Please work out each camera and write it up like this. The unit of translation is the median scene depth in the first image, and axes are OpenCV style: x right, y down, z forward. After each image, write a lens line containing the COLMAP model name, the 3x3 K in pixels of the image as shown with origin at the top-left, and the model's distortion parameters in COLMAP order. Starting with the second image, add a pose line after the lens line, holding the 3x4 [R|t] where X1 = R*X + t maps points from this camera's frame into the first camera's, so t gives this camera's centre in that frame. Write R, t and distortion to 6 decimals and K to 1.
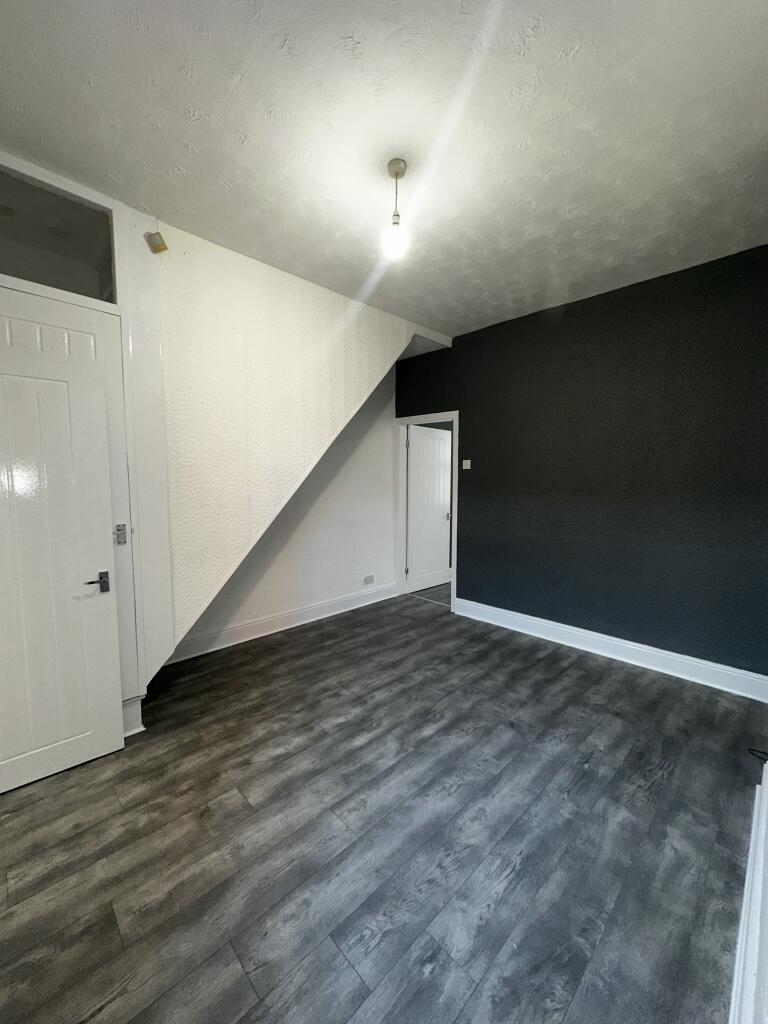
lens RADIAL K [[407.5, 0, 374.0], [0, 407.5, 512.2], [0, 0, 1]] dist [-0.003117, 0.000039]
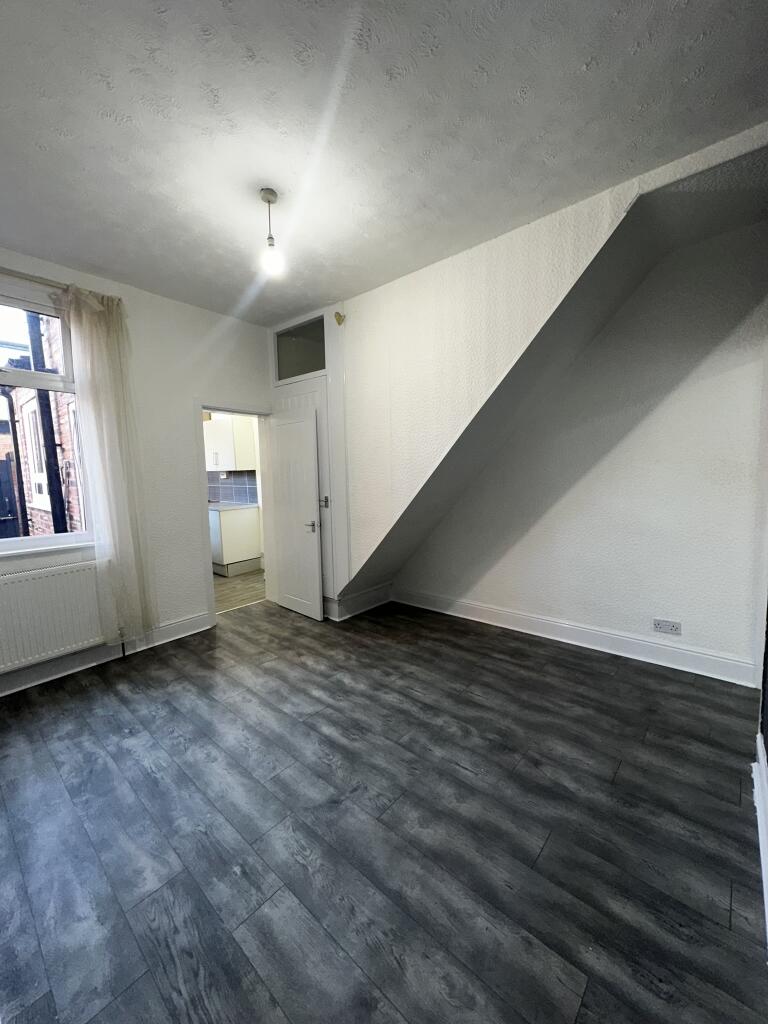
lens RADIAL K [[407.5, 0, 383.9], [0, 407.5, 503.3], [0, 0, 1]] dist [-0.001197, 0.000433]
pose [[0.087443, 0.077349, -0.993162, 1.054851], [-0.057346, 0.995719, 0.072499, -0.070227], [0.994518, 0.050614, 0.091505, 1.015908]]
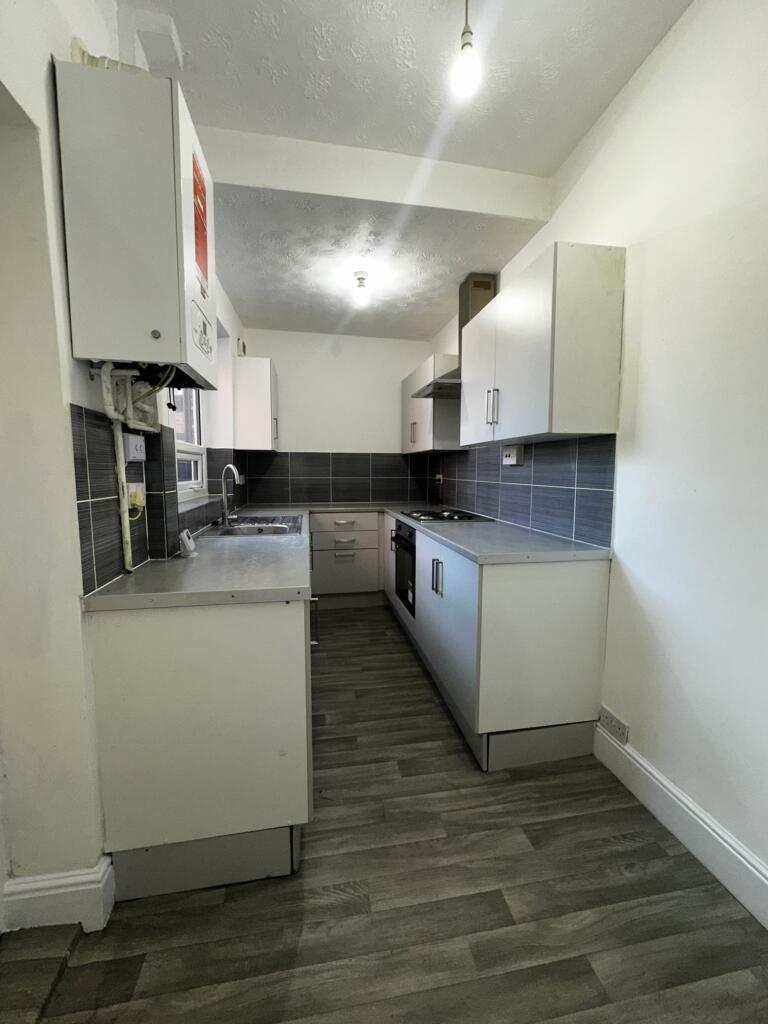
lens RADIAL K [[429.6, 0, 385.3], [0, 429.6, 509.8], [0, 0, 1]] dist [-0.001259, 0.000222]
pose [[-0.556013, 0.069580, -0.828256, -0.709311], [-0.076966, 0.987898, 0.134659, 0.016573], [0.827603, 0.138620, -0.543929, 0.528485]]
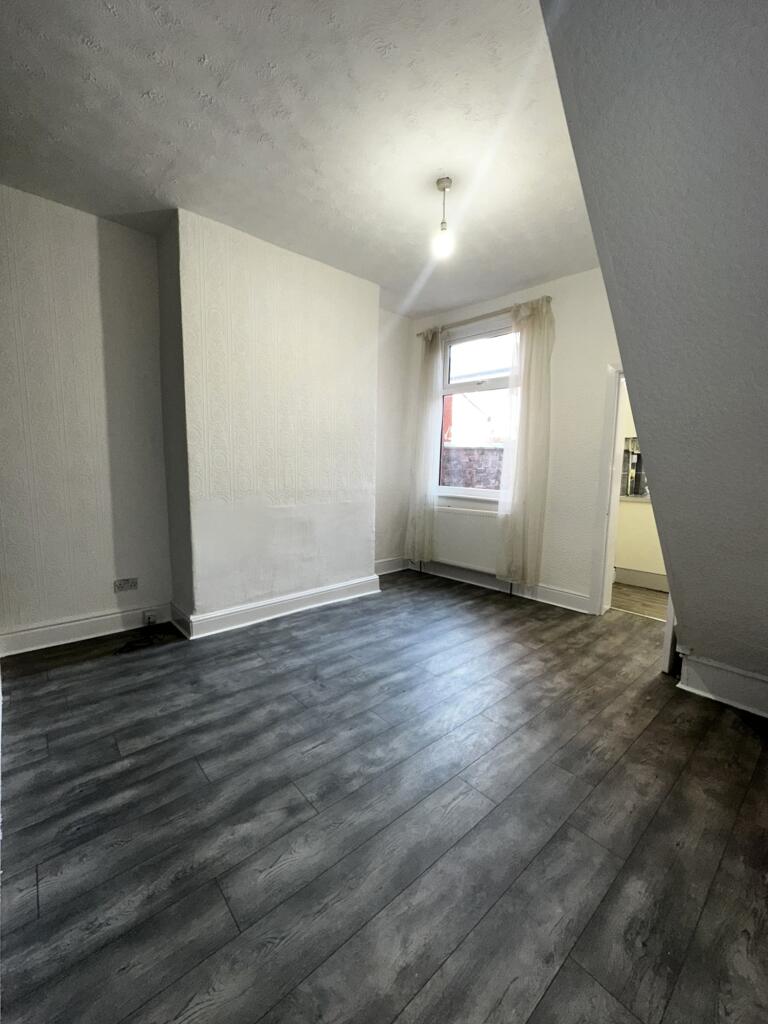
lens RADIAL K [[408.5, 0, 384.0], [0, 408.5, 512.0], [0, 0, 1]] dist [-0.002184, -0.000147]
pose [[-0.999374, -0.019232, 0.029705, 0.149740], [-0.012935, 0.979865, 0.199242, -0.089761], [-0.032939, 0.198733, -0.979500, 1.953272]]
